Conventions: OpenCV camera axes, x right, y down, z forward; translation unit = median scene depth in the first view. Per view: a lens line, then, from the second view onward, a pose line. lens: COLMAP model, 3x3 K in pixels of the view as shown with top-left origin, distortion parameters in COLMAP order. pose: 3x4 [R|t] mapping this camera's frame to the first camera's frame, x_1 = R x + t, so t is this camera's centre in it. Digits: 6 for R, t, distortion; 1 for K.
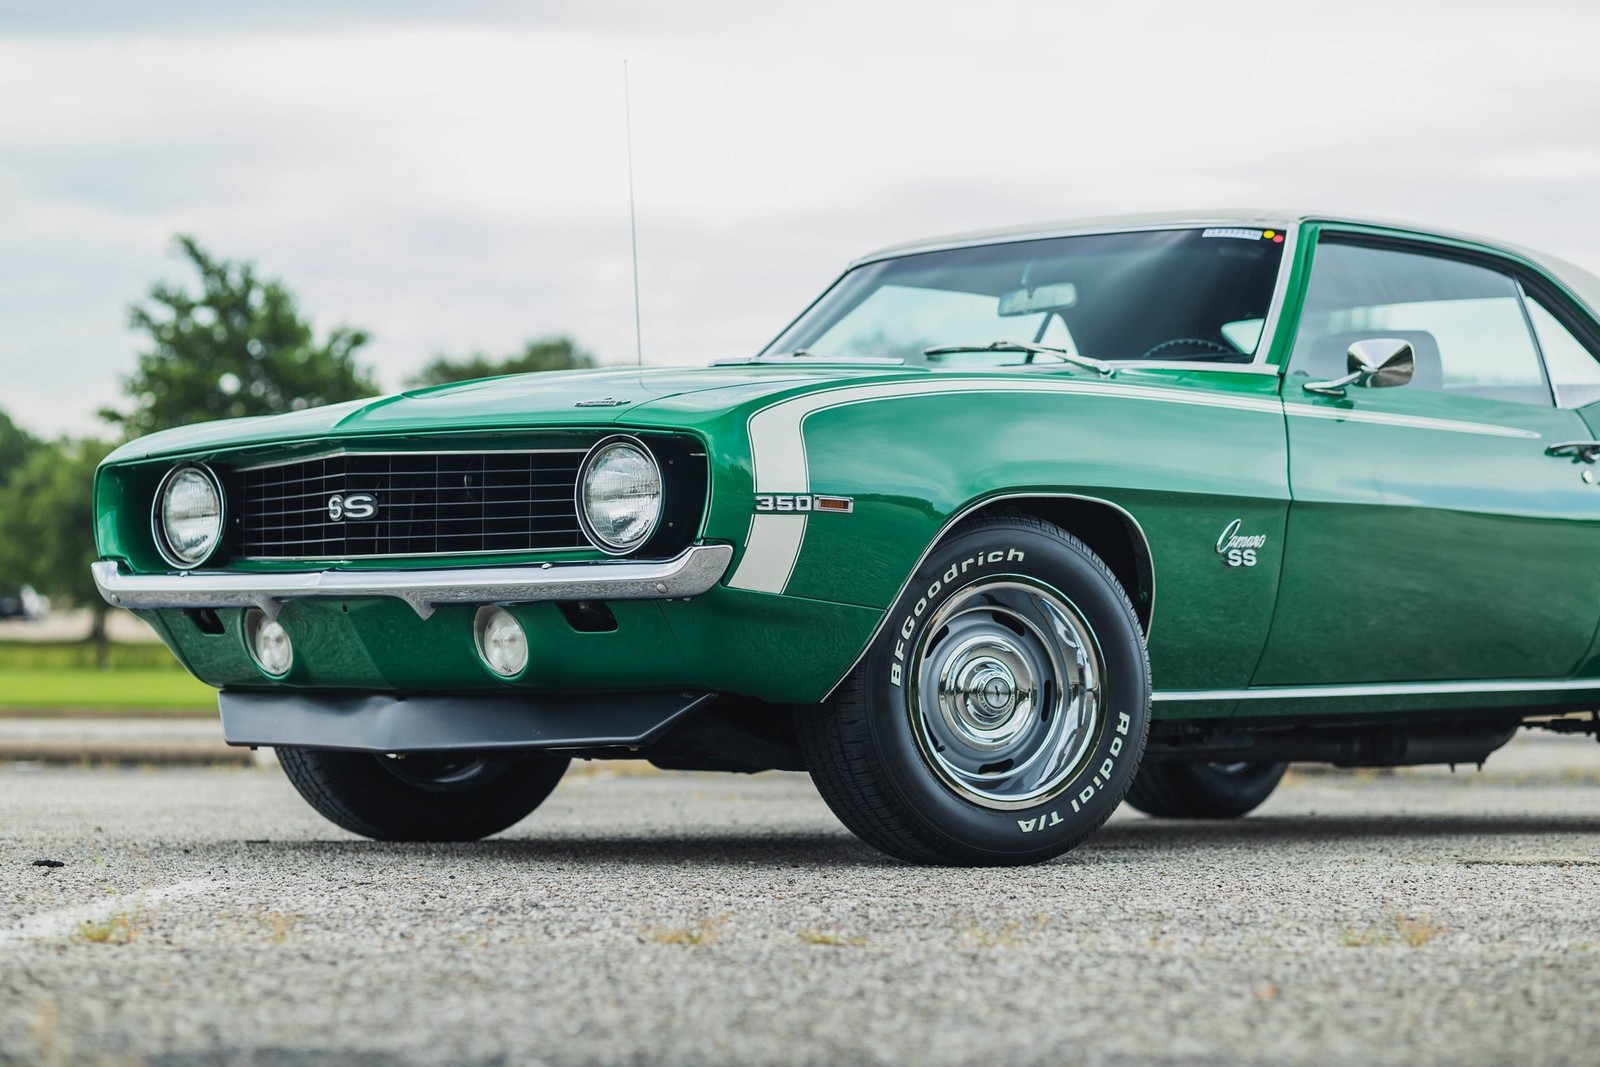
lens RADIAL K [[4168.5, 0, 800.0], [0, 4168.5, 533.5], [0, 0, 1]] dist [0.033722, 0.421176]
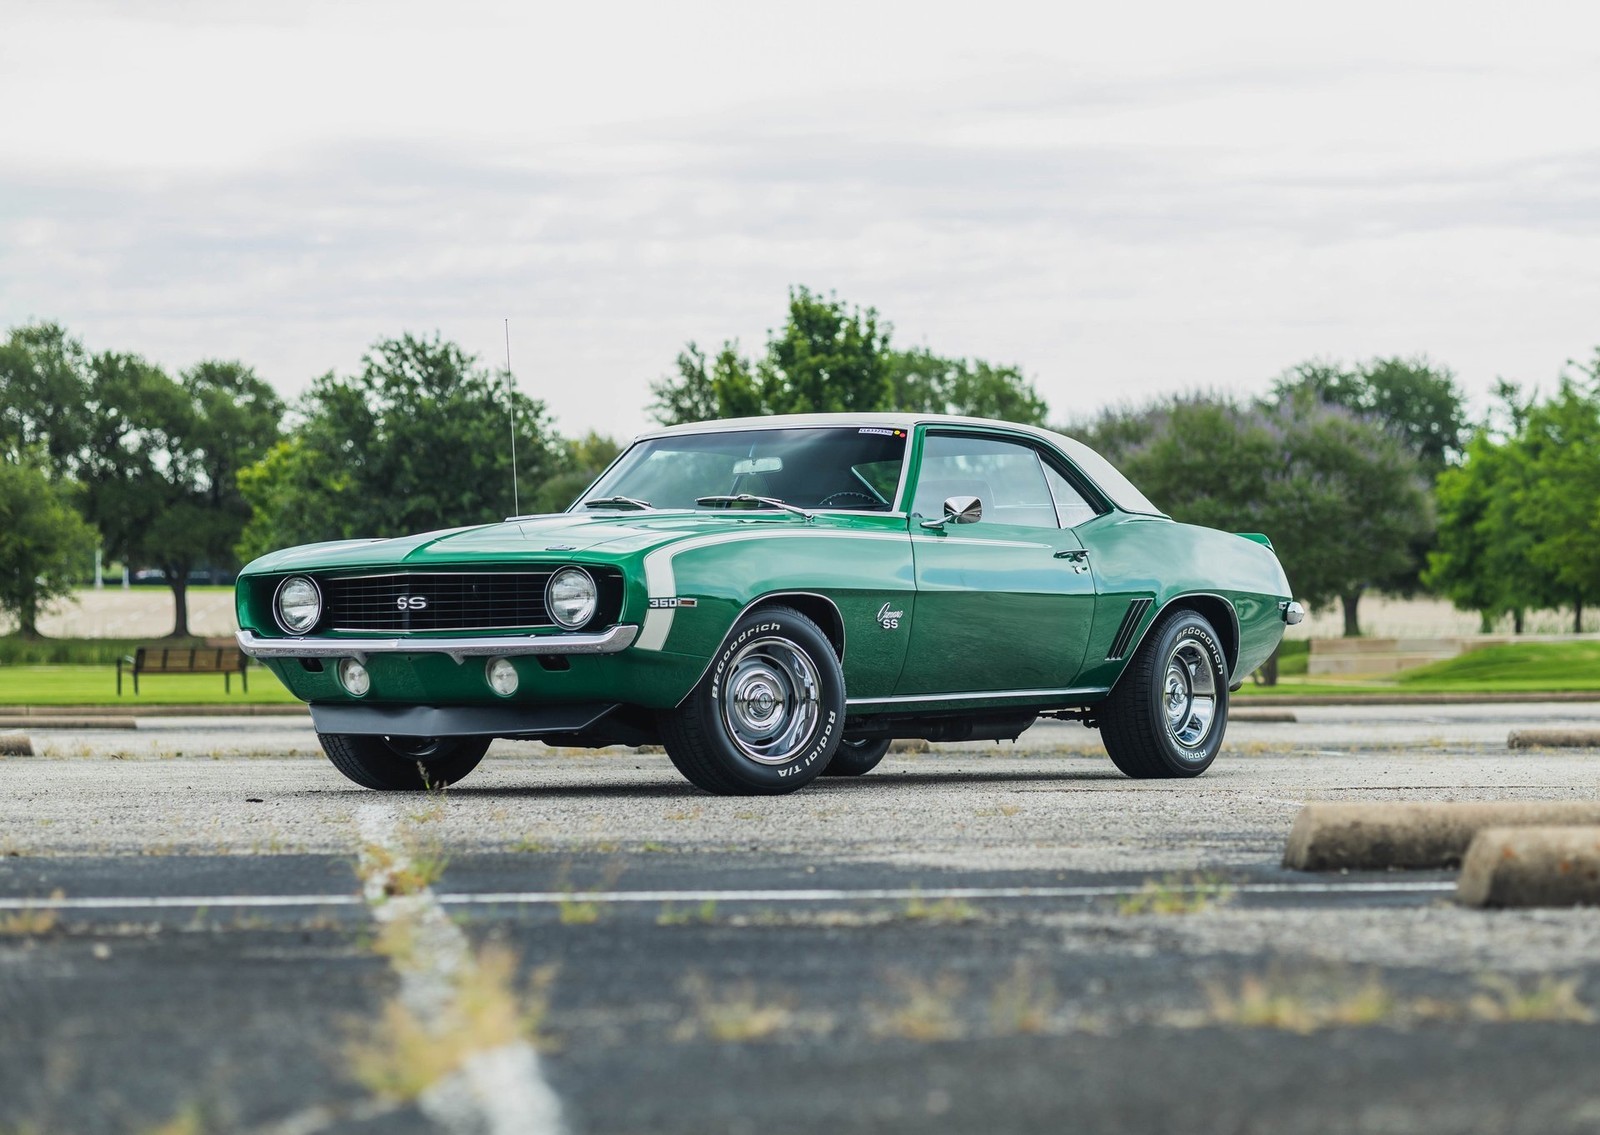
lens RADIAL K [[4521.6, 0, 800.0], [0, 4521.6, 567.5], [0, 0, 1]] dist [0.276936, 0.079060]
pose [[0.991710, -0.006078, 0.128351, -0.191698], [0.004432, 0.999904, 0.013104, -0.046451], [-0.128418, -0.012427, 0.991642, -0.971213]]
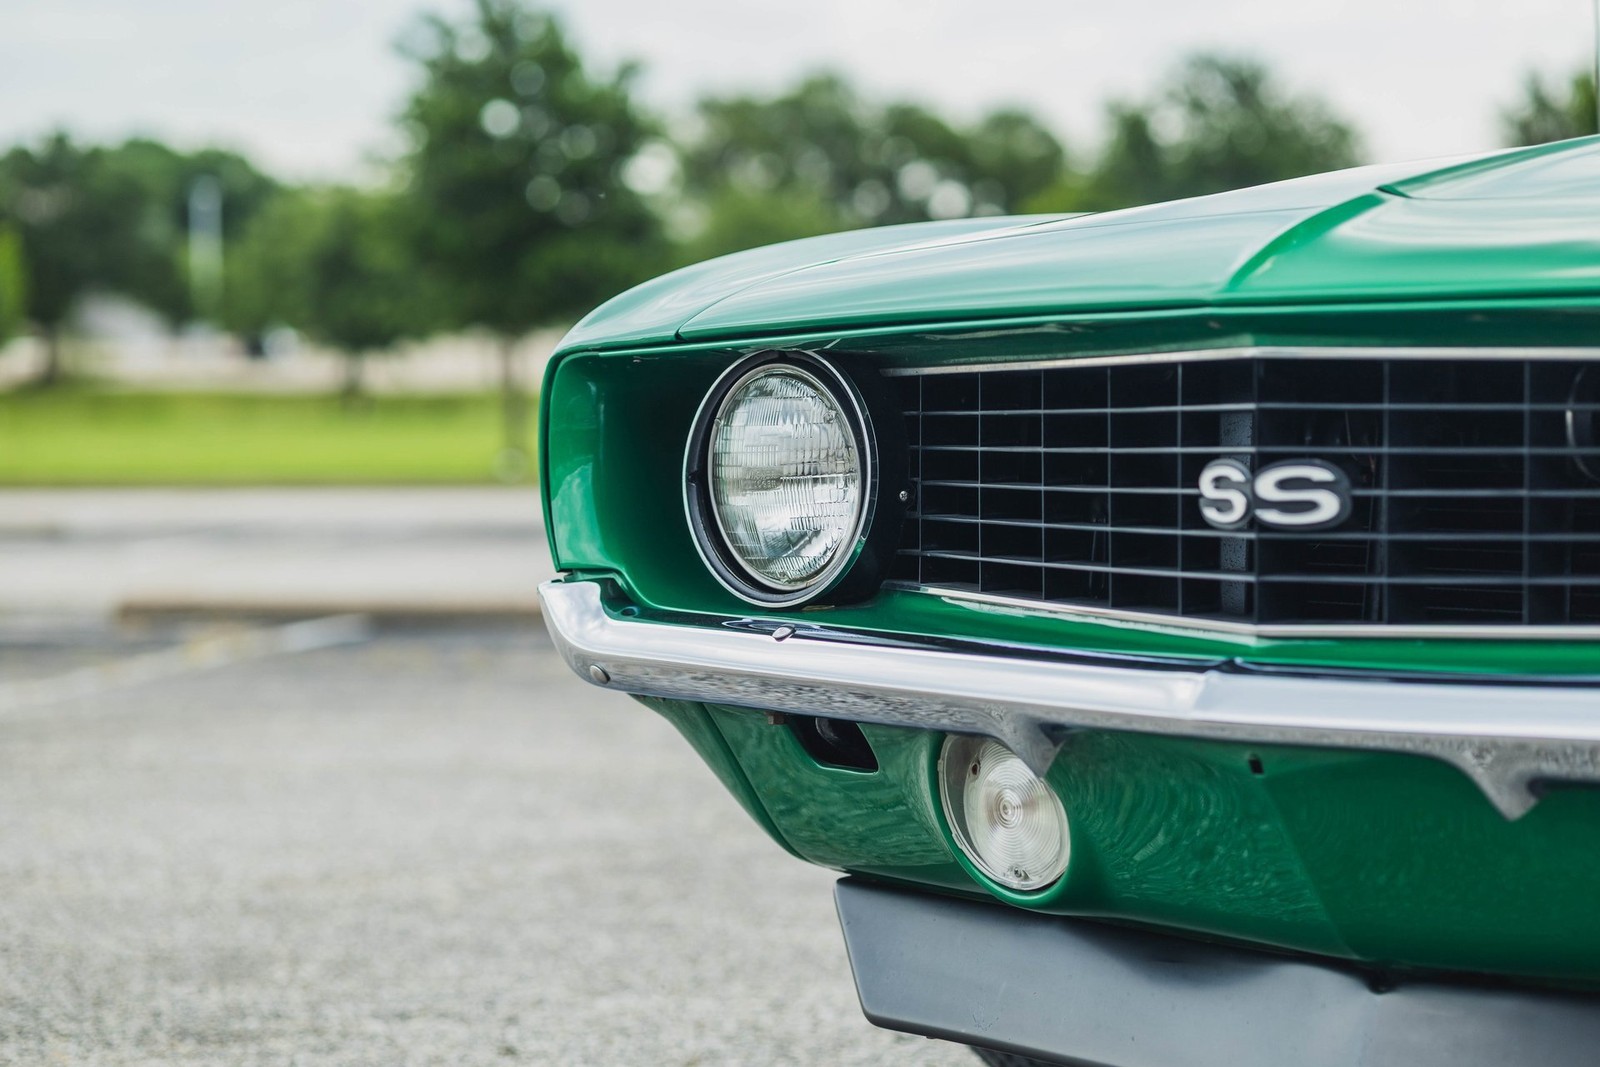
lens RADIAL K [[4168.5, 0, 800.0], [0, 4168.5, 533.5], [0, 0, 1]] dist [0.033722, 0.421176]
pose [[0.998533, -0.003318, -0.054040, -0.128534], [0.006815, 0.997884, 0.064659, -0.027129], [0.053712, -0.064932, 0.996443, 0.618052]]
